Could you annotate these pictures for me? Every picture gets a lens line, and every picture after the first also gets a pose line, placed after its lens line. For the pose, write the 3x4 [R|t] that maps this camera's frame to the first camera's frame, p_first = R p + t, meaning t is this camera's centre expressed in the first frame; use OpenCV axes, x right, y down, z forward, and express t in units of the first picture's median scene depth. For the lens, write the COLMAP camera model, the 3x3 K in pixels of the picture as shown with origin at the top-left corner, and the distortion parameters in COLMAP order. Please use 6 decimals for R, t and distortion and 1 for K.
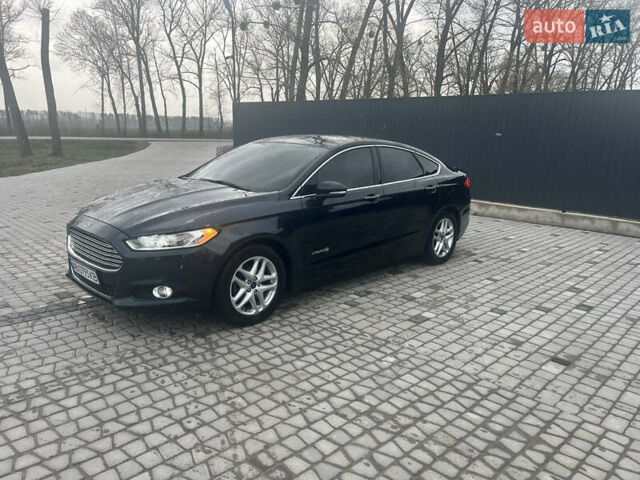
lens RADIAL K [[478.7, 0, 320.0], [0, 478.7, 240.0], [0, 0, 1]] dist [0.077482, -0.106796]
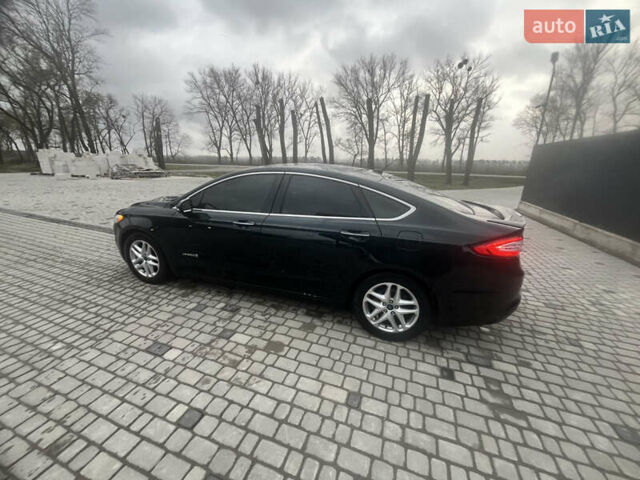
lens RADIAL K [[256.3, 0, 318.6], [0, 256.3, 241.3], [0, 0, 1]] dist [-0.003001, -0.000620]
pose [[0.425139, 0.252021, -0.869334, 0.729608], [-0.215245, 0.961052, 0.173347, -0.202159], [0.879162, 0.113423, 0.462827, 1.009694]]
